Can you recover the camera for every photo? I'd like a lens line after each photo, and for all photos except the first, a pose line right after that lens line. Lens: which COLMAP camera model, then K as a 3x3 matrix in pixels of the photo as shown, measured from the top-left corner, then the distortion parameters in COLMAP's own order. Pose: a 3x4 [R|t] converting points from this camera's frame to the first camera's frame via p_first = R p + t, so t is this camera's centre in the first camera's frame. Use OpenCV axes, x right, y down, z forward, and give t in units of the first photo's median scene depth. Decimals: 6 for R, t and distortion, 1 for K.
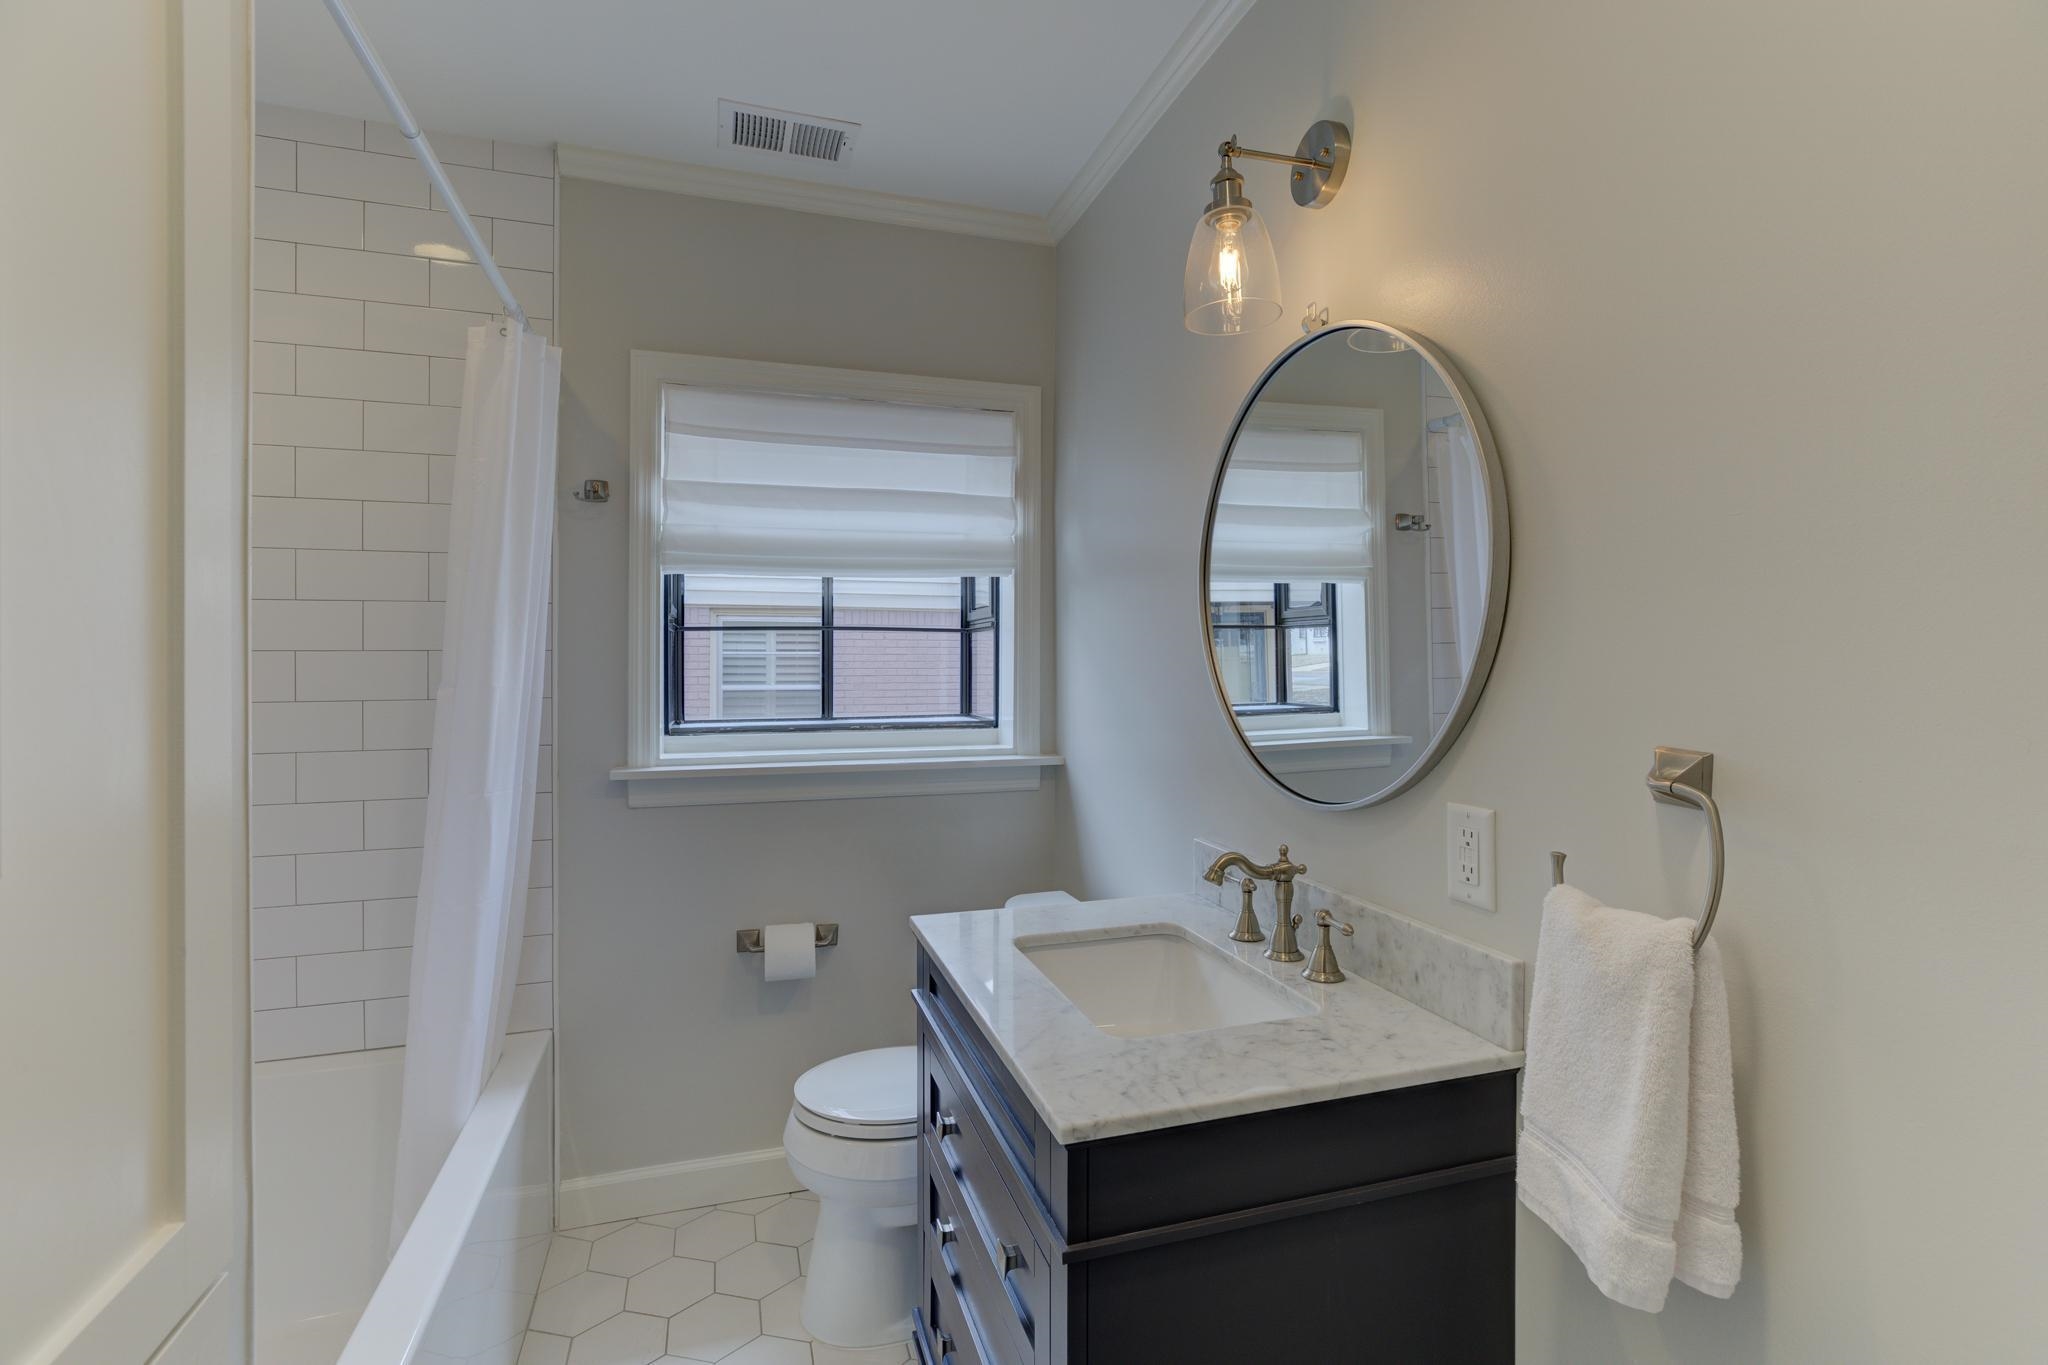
lens RADIAL K [[941.4, 0, 1021.3], [0, 941.4, 670.8], [0, 0, 1]] dist [-0.015298, 0.008716]
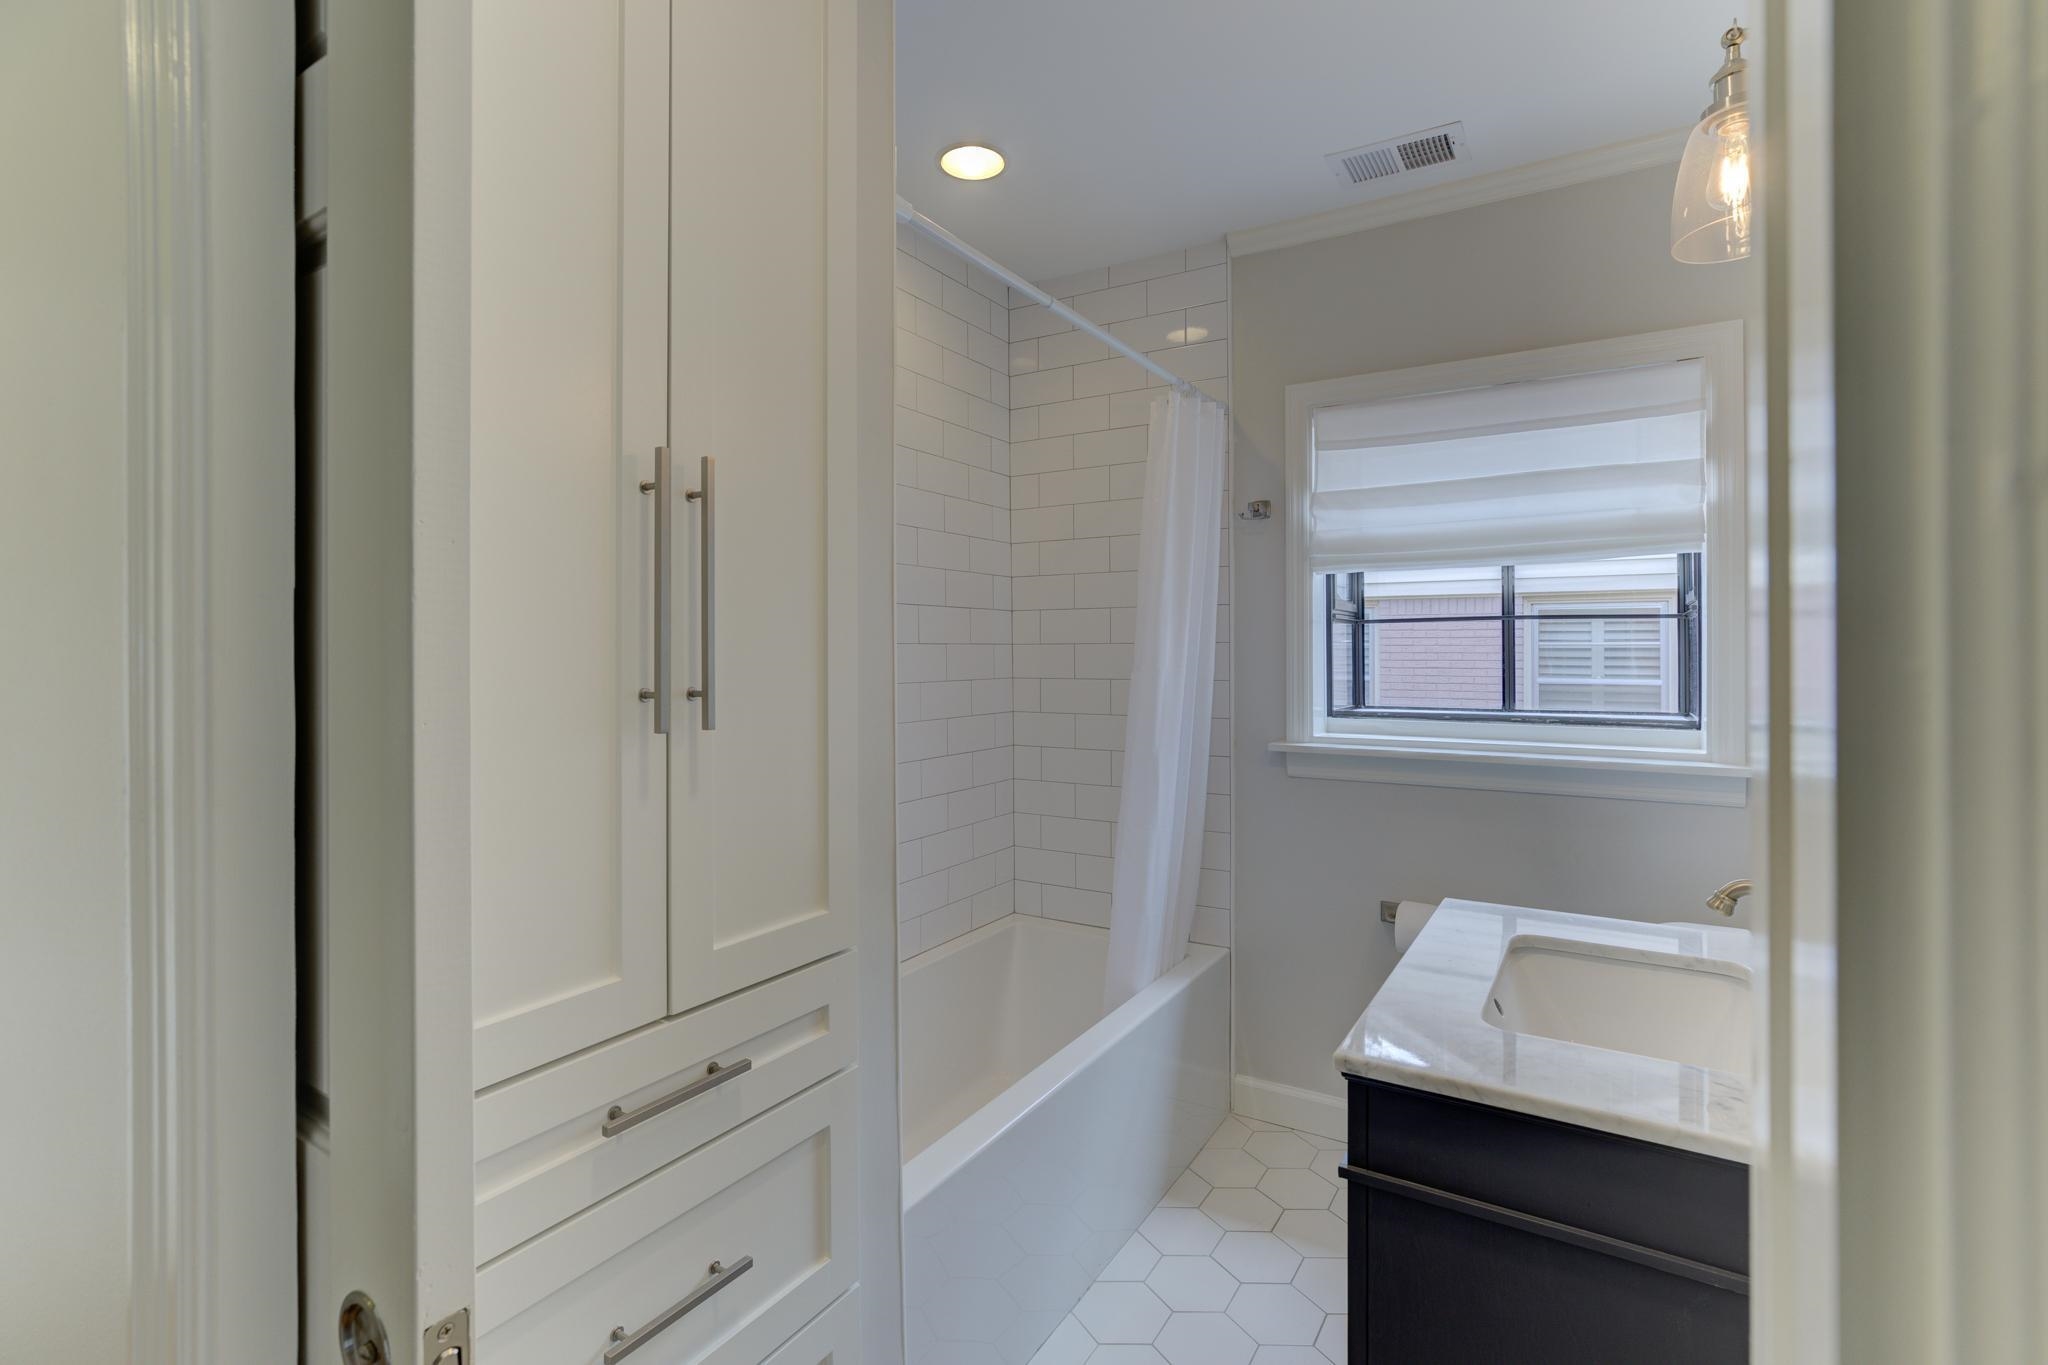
lens RADIAL K [[941.4, 0, 1025.0], [0, 941.4, 667.7], [0, 0, 1]] dist [-0.015298, 0.008716]
pose [[0.650246, 0.012554, -0.759620, 0.254140], [-0.008240, 0.999921, 0.009472, 0.002169], [0.759679, 0.000101, 0.650298, -0.012308]]
